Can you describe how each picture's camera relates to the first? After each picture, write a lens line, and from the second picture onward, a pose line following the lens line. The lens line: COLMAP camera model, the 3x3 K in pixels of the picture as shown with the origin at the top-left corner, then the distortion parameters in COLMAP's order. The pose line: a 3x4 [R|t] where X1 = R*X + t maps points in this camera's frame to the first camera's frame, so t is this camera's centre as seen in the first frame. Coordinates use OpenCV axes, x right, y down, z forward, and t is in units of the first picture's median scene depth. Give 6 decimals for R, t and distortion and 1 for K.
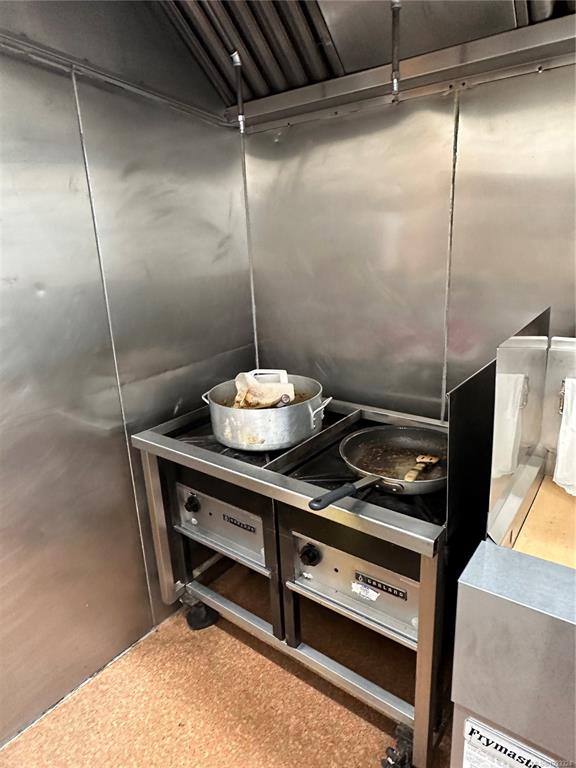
lens RADIAL K [[496.9, 0, 276.1], [0, 496.9, 384.0], [0, 0, 1]] dist [-0.006295, -0.002958]
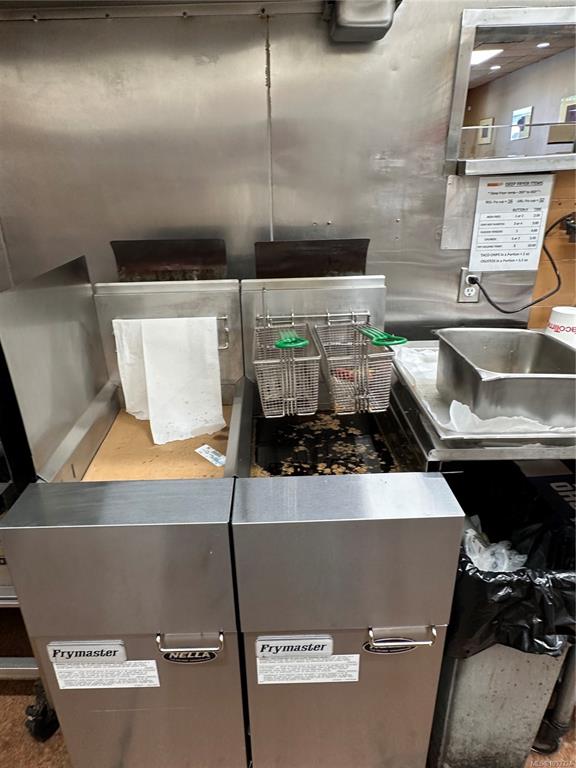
lens RADIAL K [[496.9, 0, 276.1], [0, 496.9, 384.0], [0, 0, 1]] dist [-0.006295, -0.002958]
pose [[0.784454, -0.213340, 0.582339, 0.149677], [0.165500, 0.976932, 0.134958, 0.031133], [-0.597697, -0.009491, 0.801666, -0.089895]]
